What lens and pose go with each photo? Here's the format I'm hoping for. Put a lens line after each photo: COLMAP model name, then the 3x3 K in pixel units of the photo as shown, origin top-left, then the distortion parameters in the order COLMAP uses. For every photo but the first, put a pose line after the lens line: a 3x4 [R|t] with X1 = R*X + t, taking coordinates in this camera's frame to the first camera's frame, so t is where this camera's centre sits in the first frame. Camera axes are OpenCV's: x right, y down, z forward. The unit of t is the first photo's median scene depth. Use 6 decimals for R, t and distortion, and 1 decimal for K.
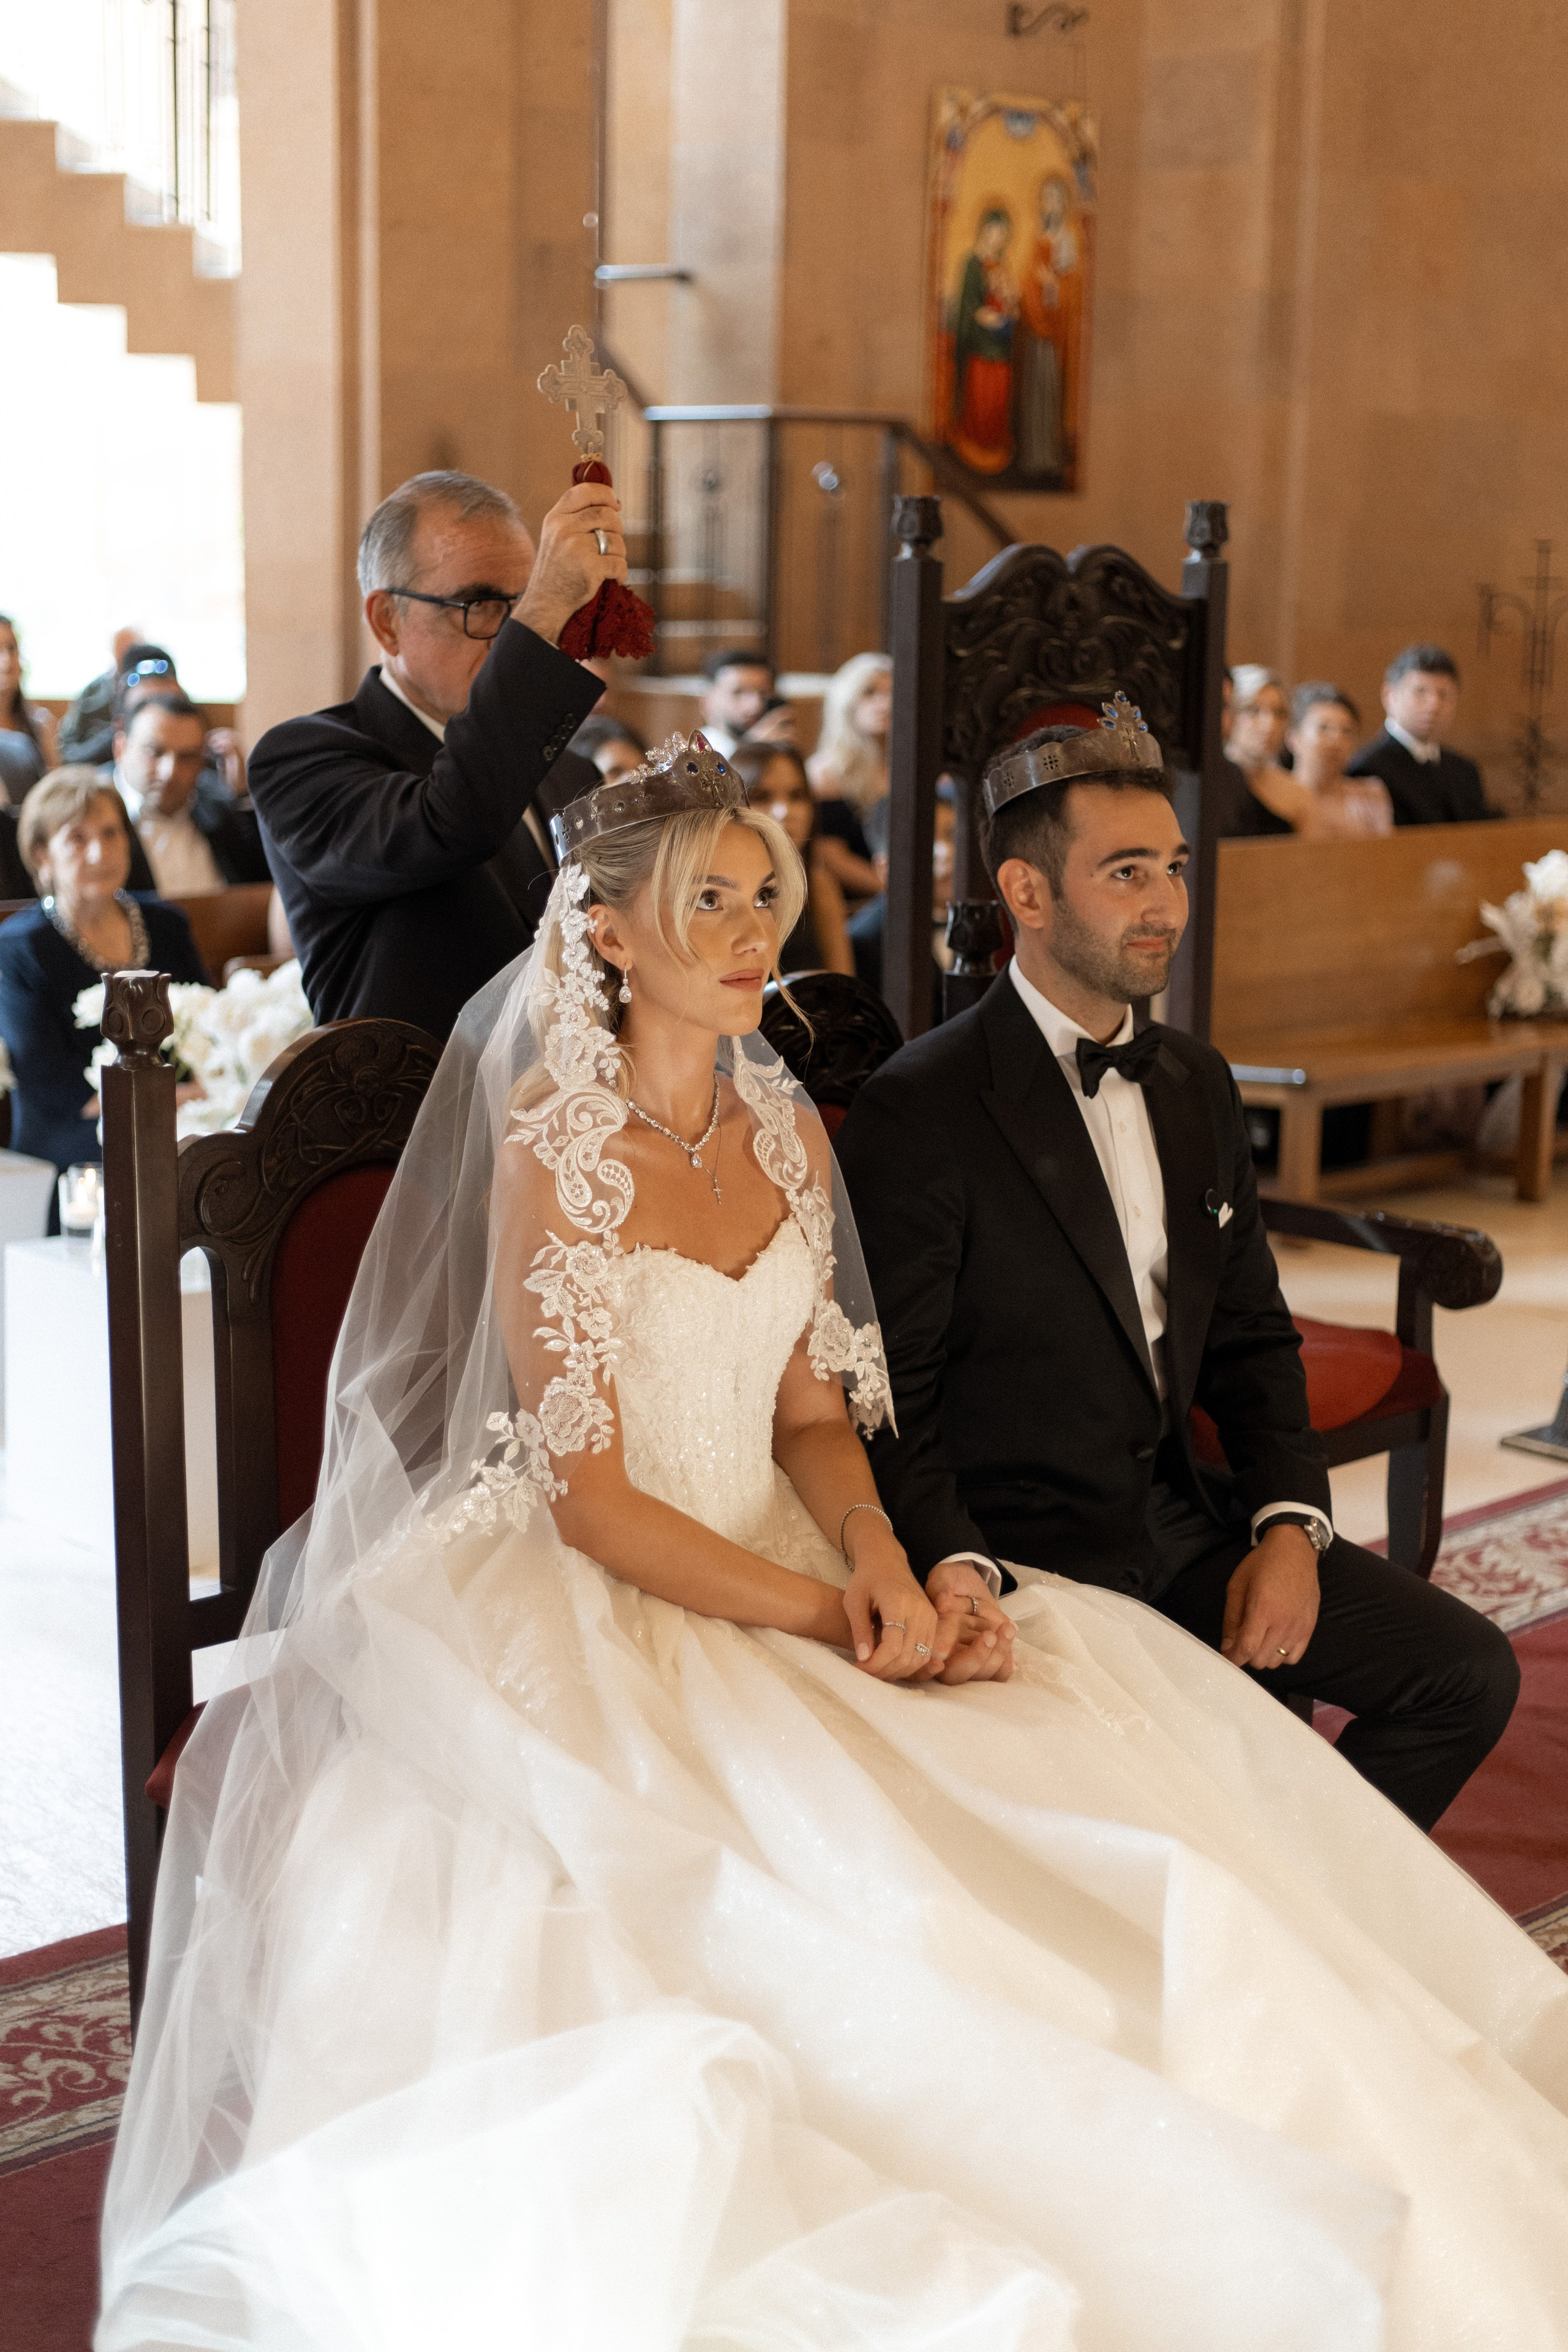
lens RADIAL K [[3206.6, 0, 784.0], [0, 3206.6, 1176.0], [0, 0, 1]] dist [-0.008665, -0.029902]
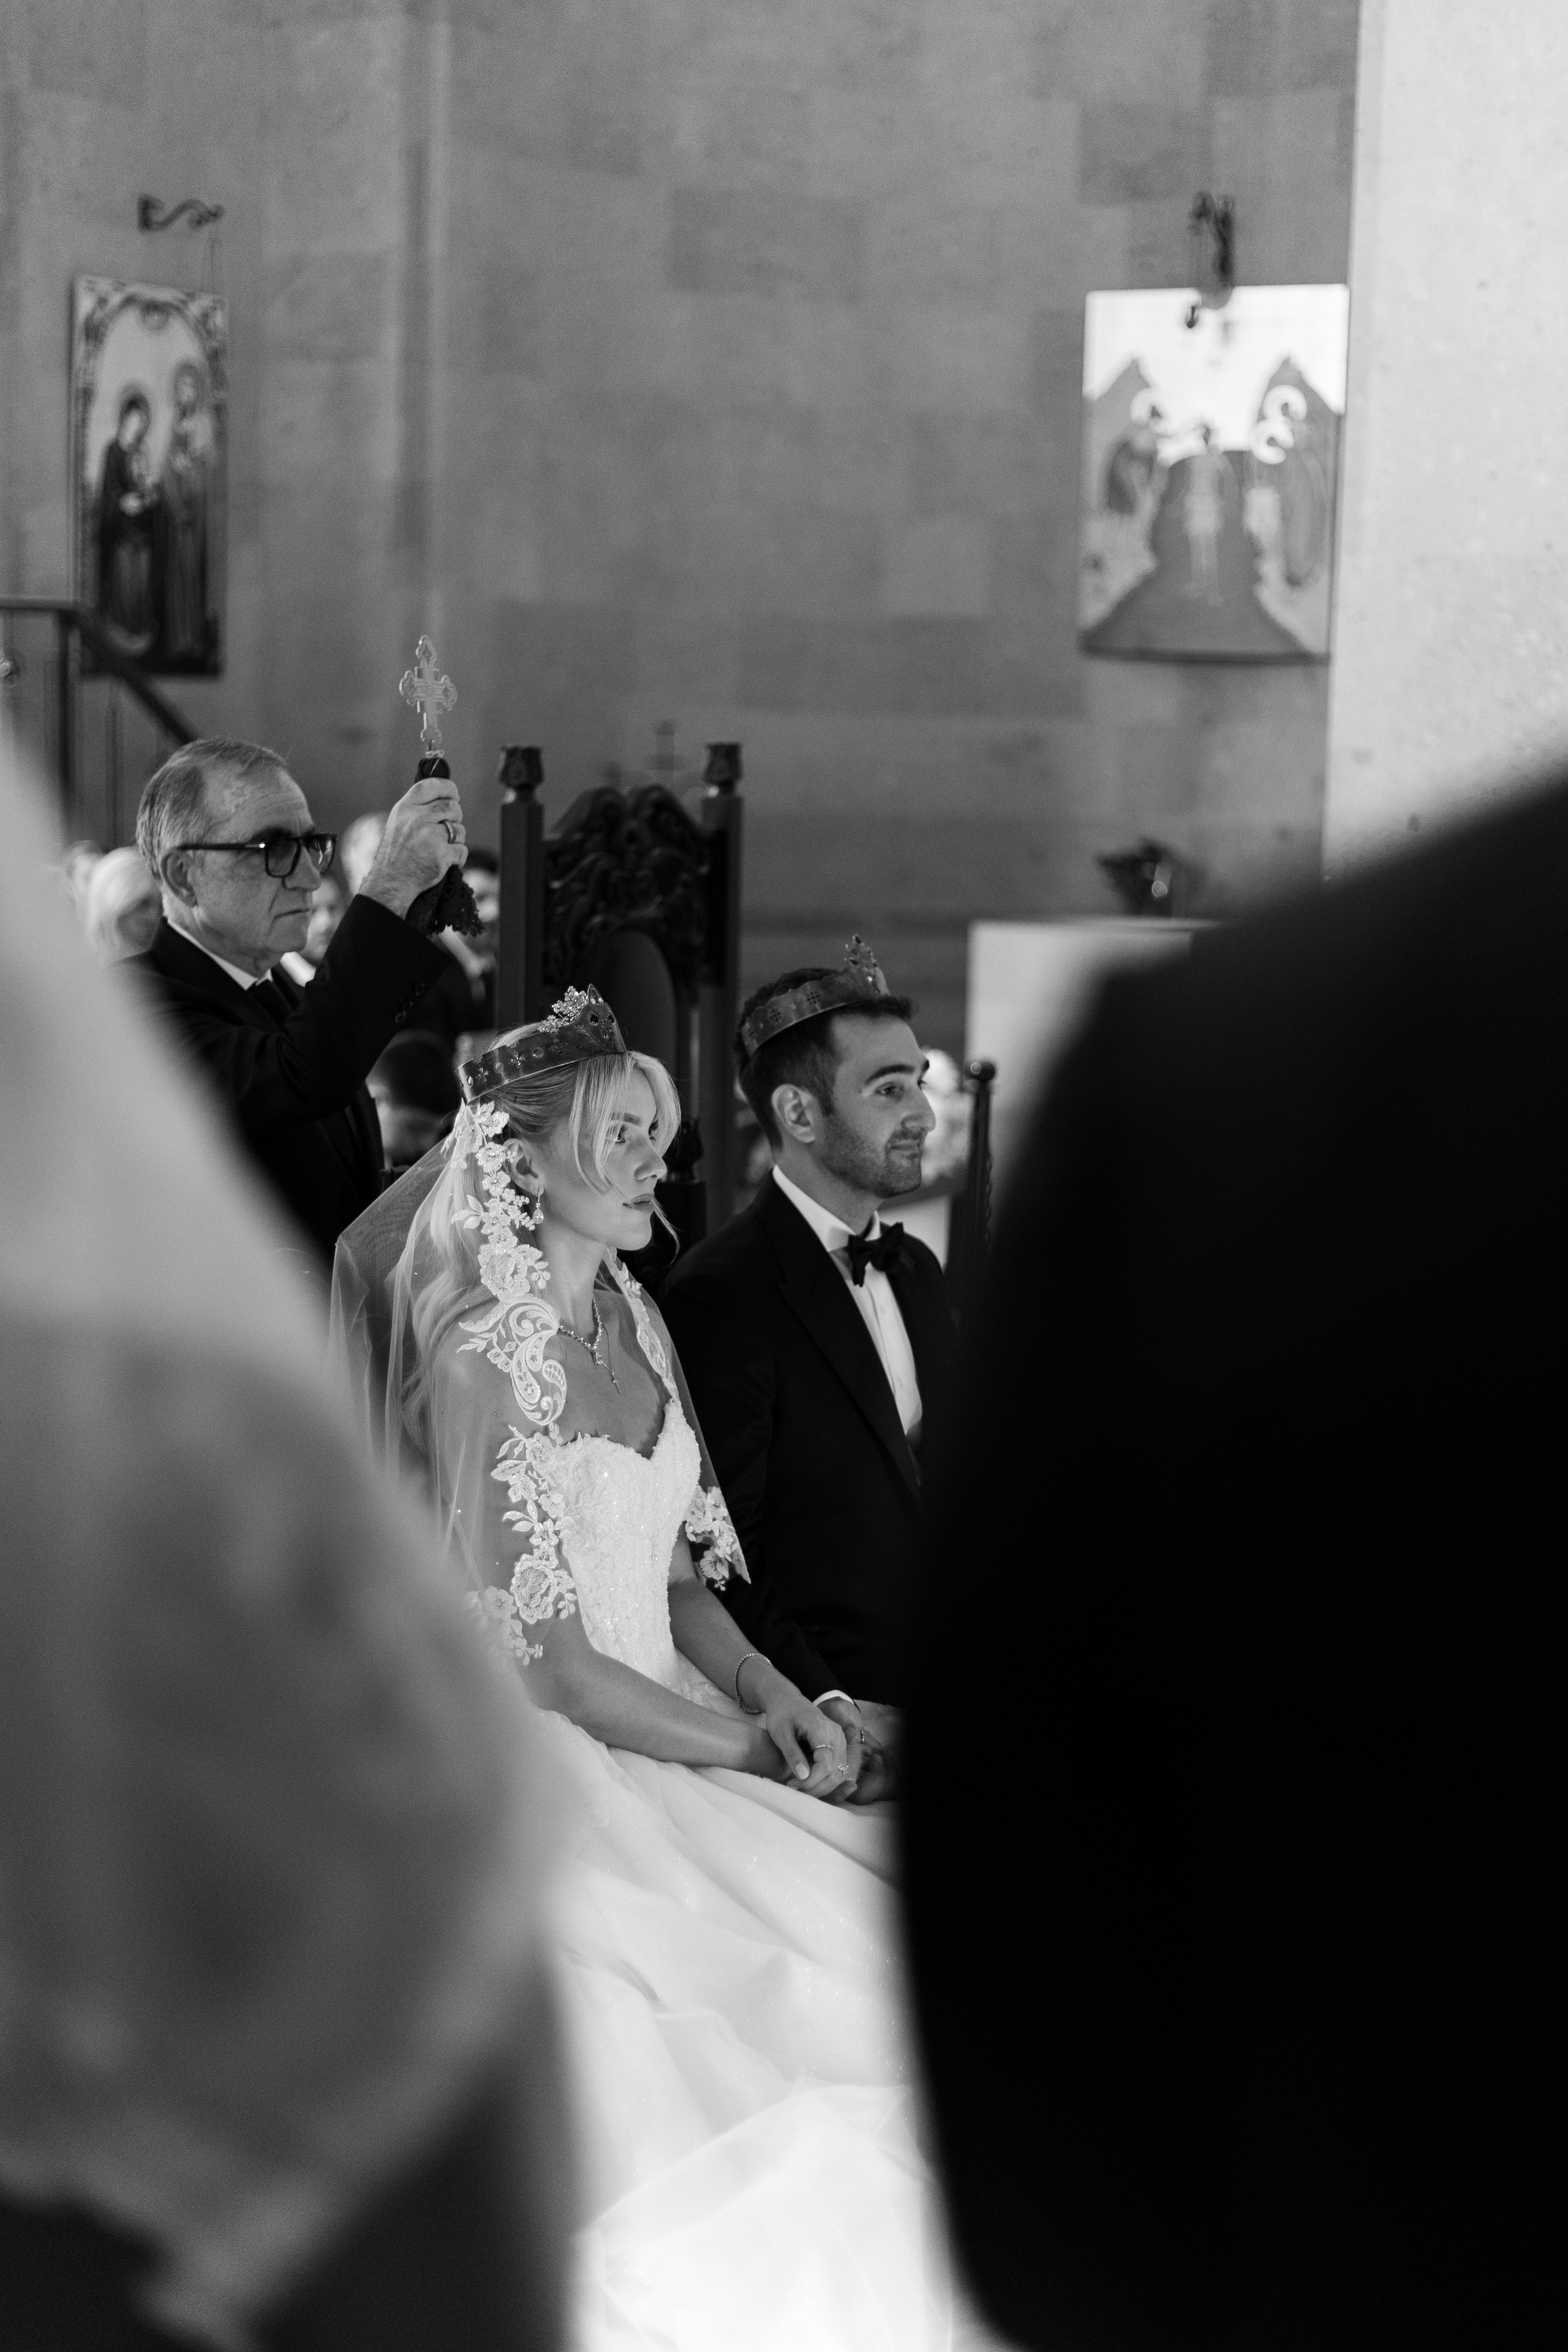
lens RADIAL K [[3206.6, 0, 784.0], [0, 3206.6, 1176.0], [0, 0, 1]] dist [-0.008665, -0.029902]
pose [[0.960491, -0.035419, 0.276049, -0.231029], [0.049824, 0.997728, -0.045345, -0.011957], [-0.273815, 0.057307, 0.960073, -0.100905]]
